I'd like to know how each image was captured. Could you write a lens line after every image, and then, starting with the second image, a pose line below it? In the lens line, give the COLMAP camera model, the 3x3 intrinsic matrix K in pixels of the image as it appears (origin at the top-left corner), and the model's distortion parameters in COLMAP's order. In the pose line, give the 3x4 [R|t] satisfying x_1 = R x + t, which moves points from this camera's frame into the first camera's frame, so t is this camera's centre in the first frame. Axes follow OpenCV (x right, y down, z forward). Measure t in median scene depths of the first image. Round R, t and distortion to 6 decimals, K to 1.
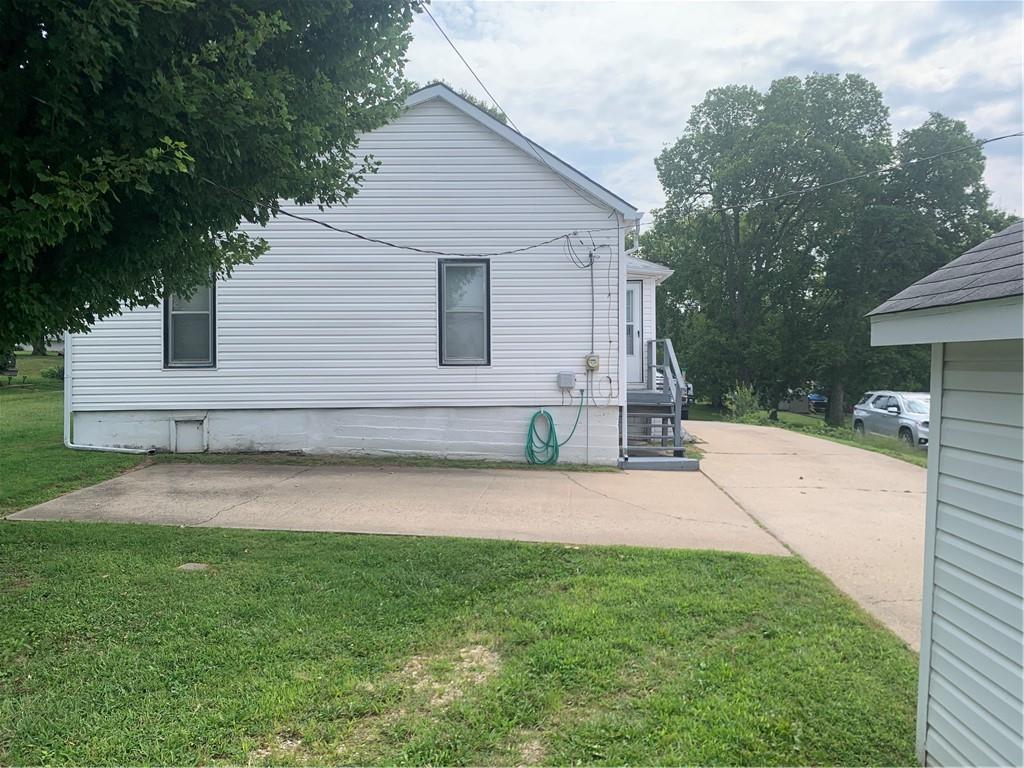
lens RADIAL K [[777.2, 0, 514.1], [0, 777.2, 388.2], [0, 0, 1]] dist [0.031819, -0.013979]
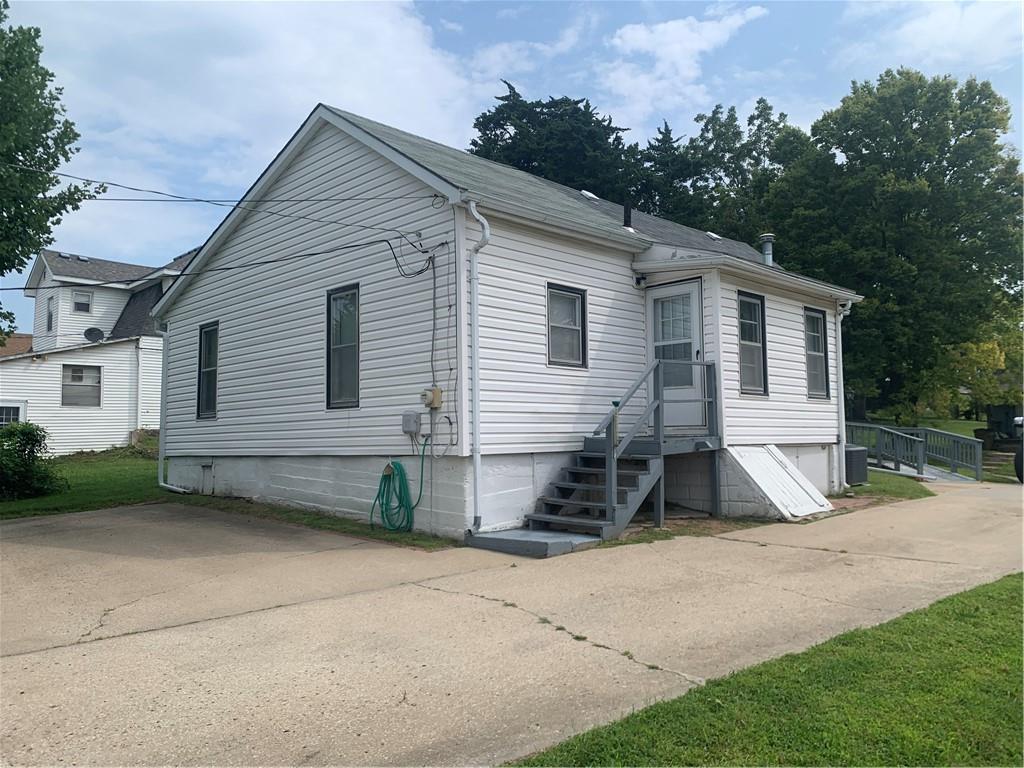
lens RADIAL K [[777.2, 0, 511.0], [0, 777.2, 377.7], [0, 0, 1]] dist [0.031819, -0.013979]
pose [[0.713741, -0.058600, -0.697954, 0.680153], [-0.000951, 0.996412, -0.084631, 0.010537], [0.700409, 0.061069, 0.711125, 0.511700]]
